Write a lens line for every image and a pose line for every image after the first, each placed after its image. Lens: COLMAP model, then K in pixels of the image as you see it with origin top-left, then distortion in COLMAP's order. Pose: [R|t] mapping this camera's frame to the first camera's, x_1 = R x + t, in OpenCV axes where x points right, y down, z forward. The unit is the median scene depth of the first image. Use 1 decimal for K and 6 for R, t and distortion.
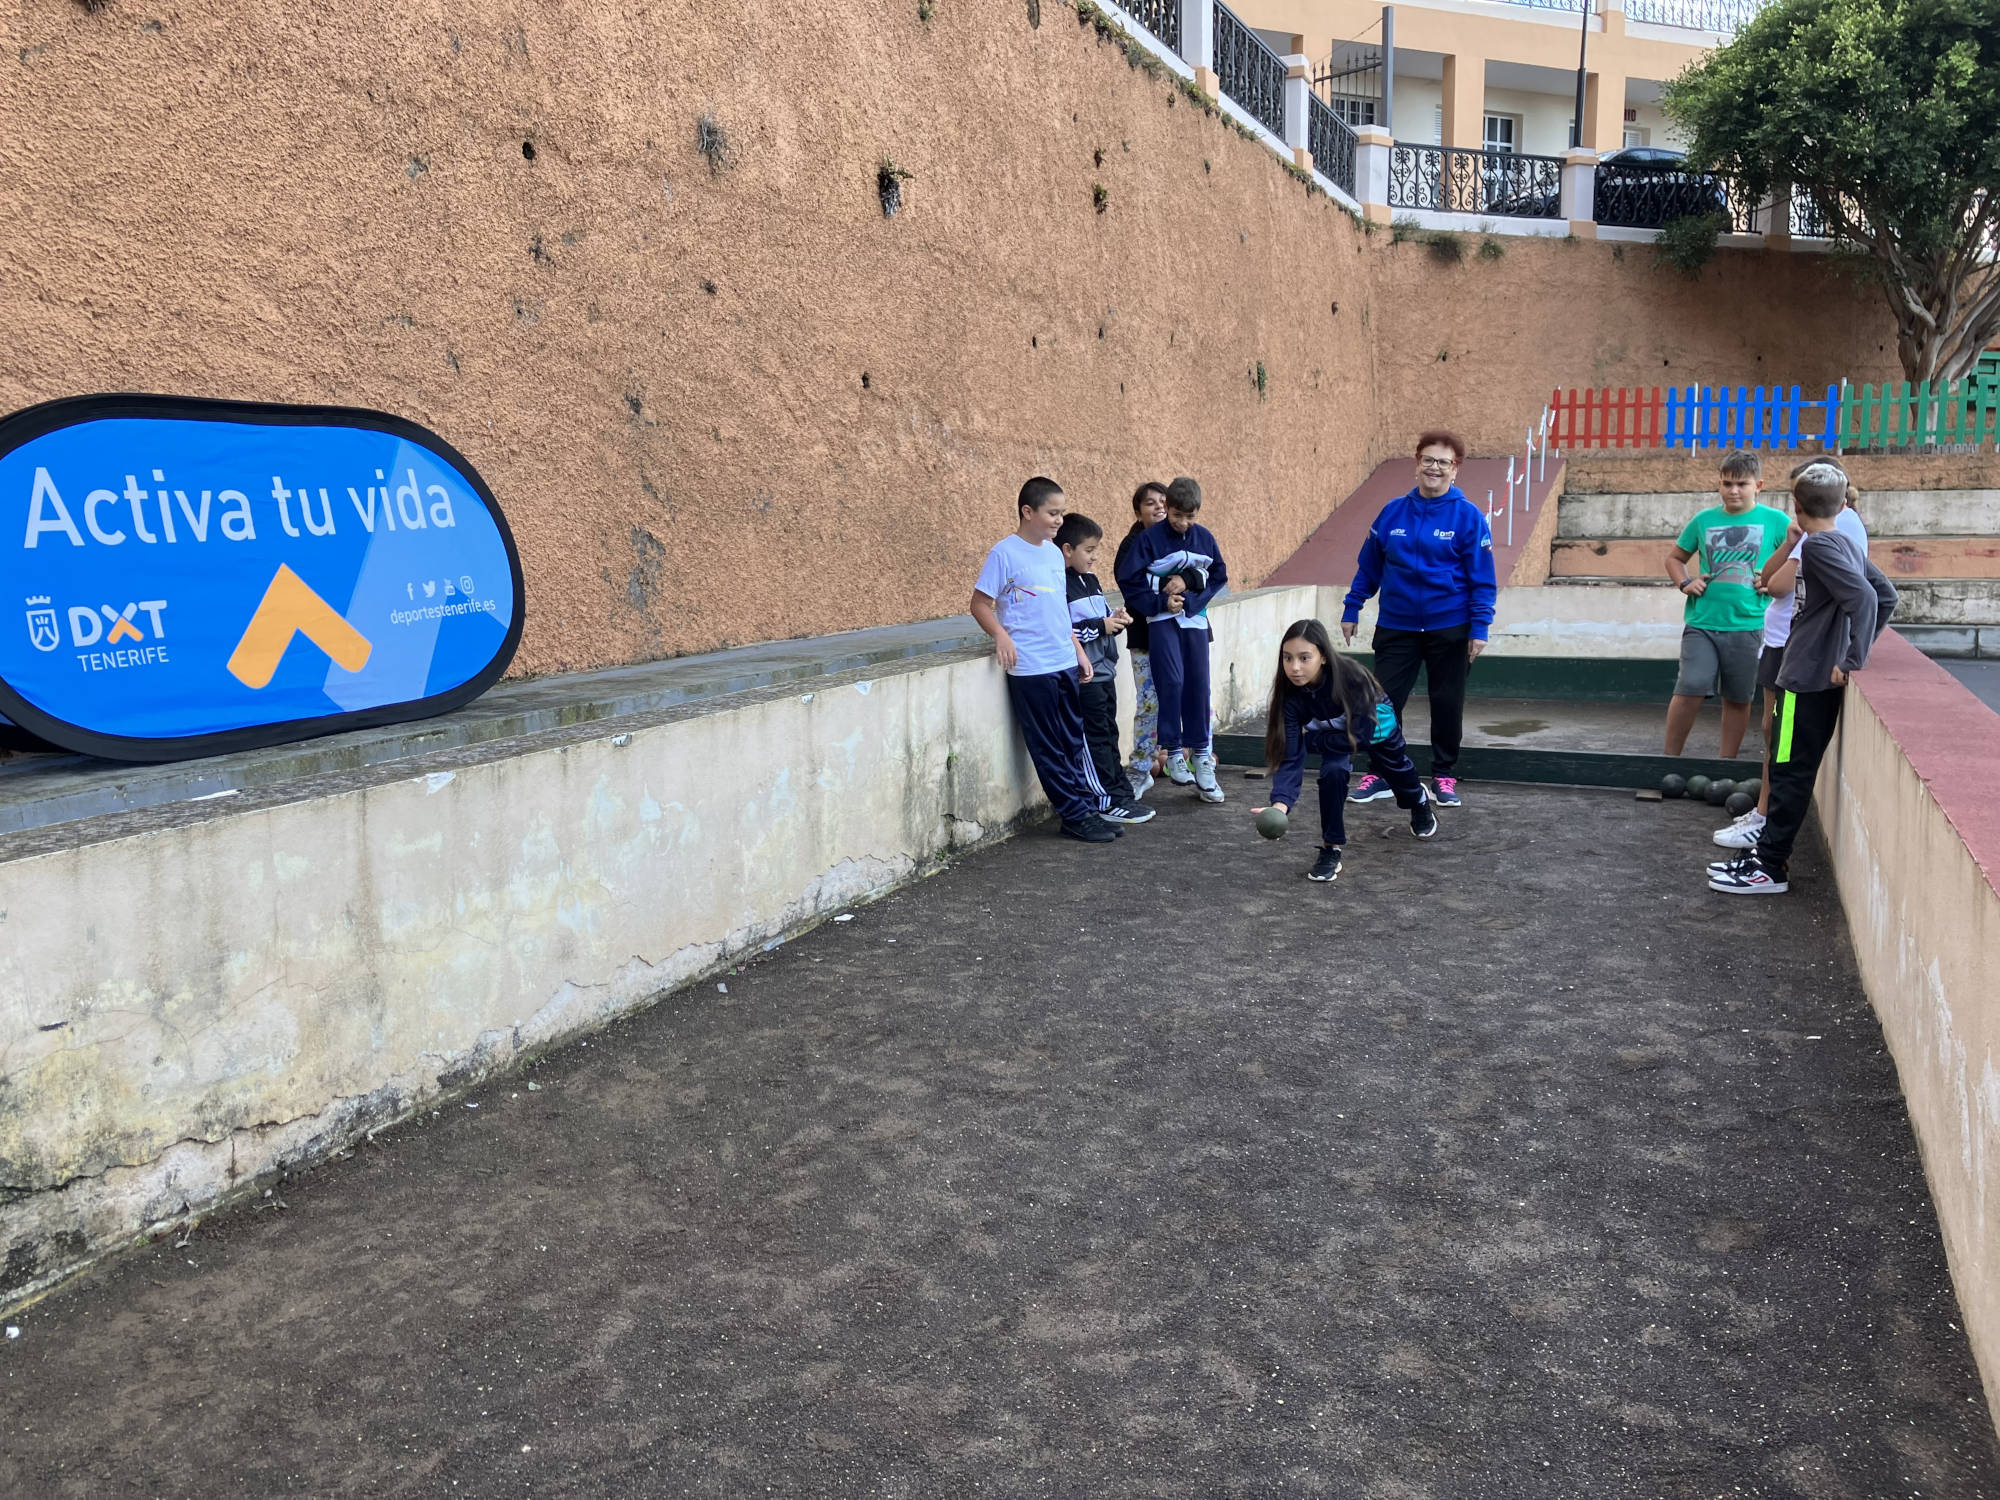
lens RADIAL K [[1638.7, 0, 993.2], [0, 1638.7, 734.1], [0, 0, 1]] dist [0.025422, -0.012273]
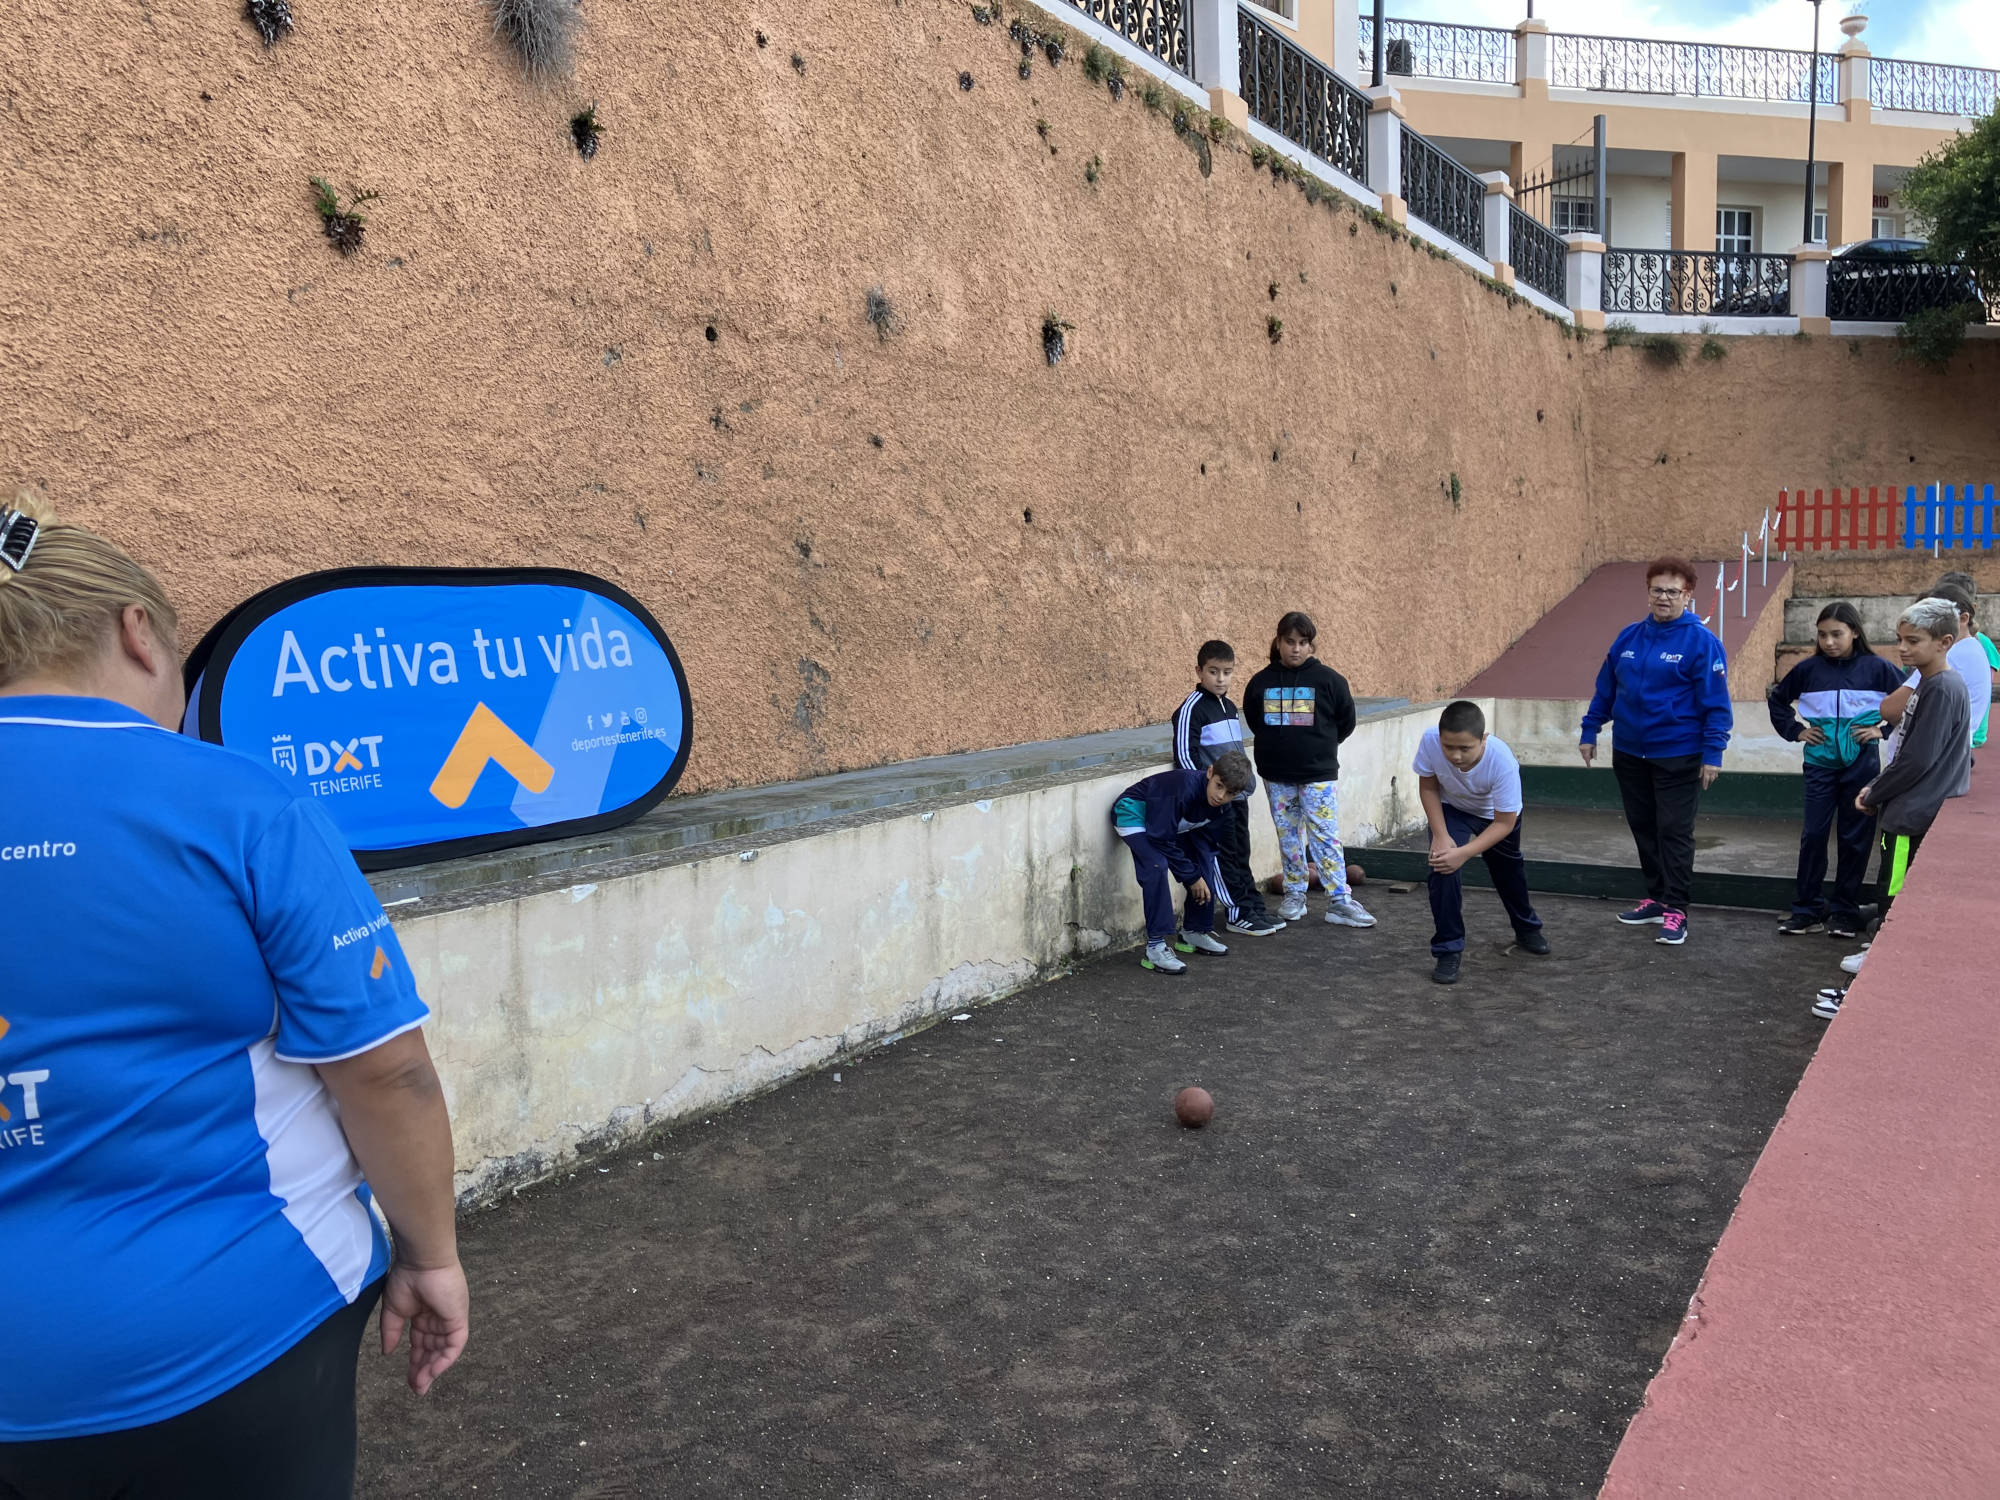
lens RADIAL K [[1655.3, 0, 993.3], [0, 1655.3, 732.5], [0, 0, 1]] dist [0.026923, -0.018879]
pose [[0.988301, 0.004078, -0.152465, 0.062293], [-0.012865, 0.998309, -0.056689, -0.010118], [0.151976, 0.057987, 0.986682, -0.065335]]
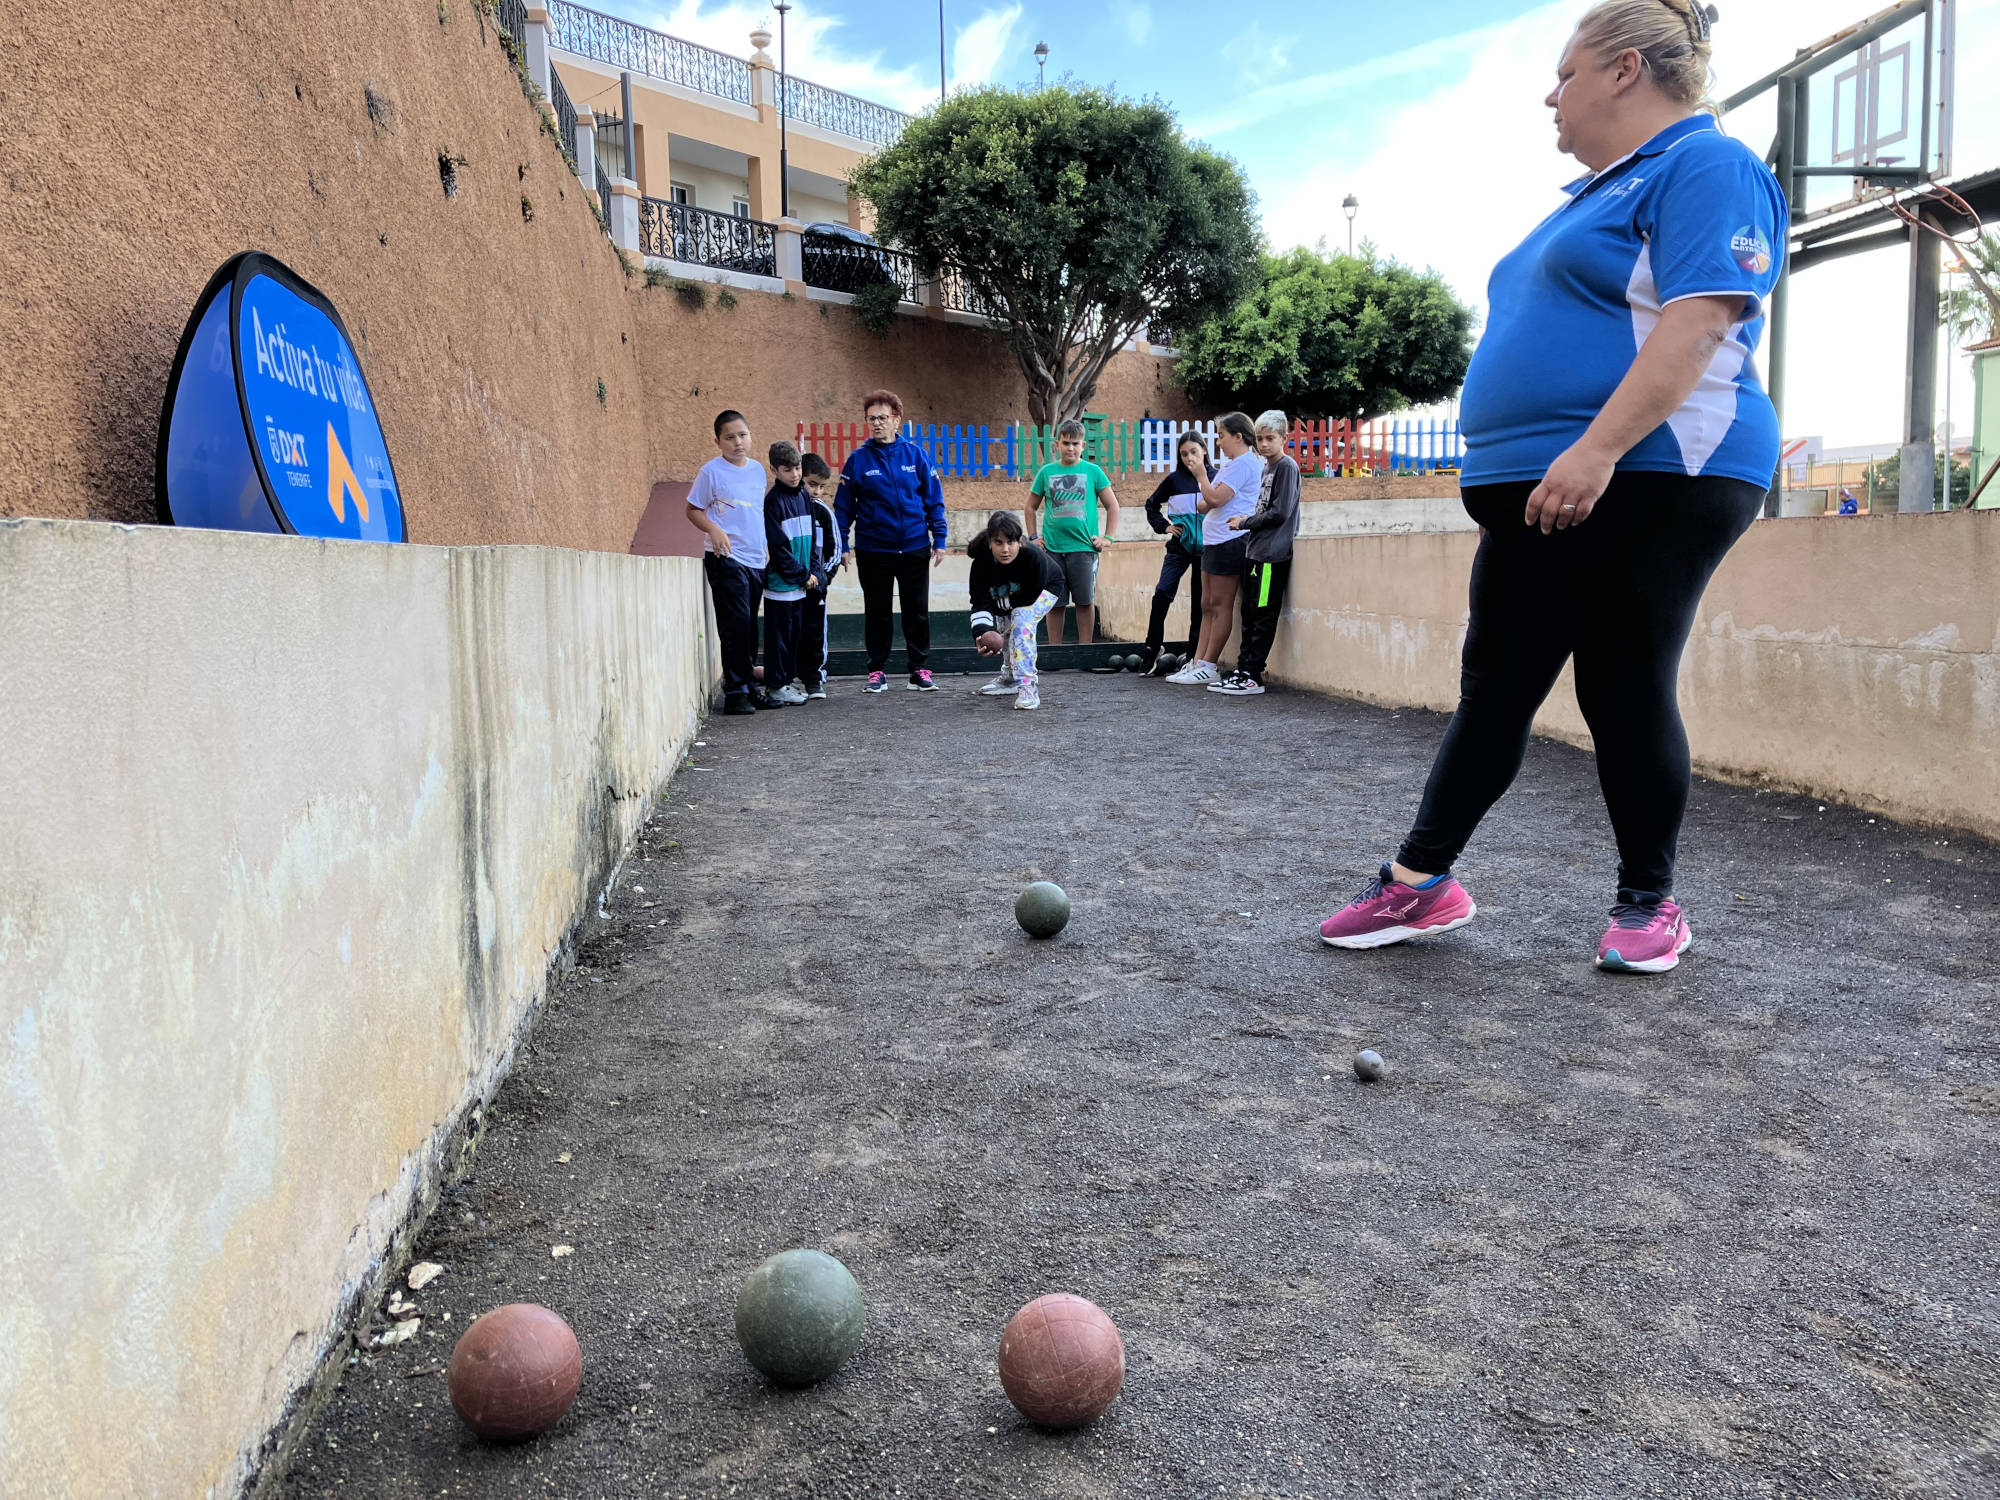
lens RADIAL K [[1655.3, 0, 993.3], [0, 1655.3, 732.5], [0, 0, 1]] dist [0.026923, -0.018879]
pose [[0.857304, -0.064980, 0.510692, -0.286250], [0.087248, 0.995991, -0.019736, 0.079123], [-0.507363, 0.061476, 0.859537, -0.099126]]
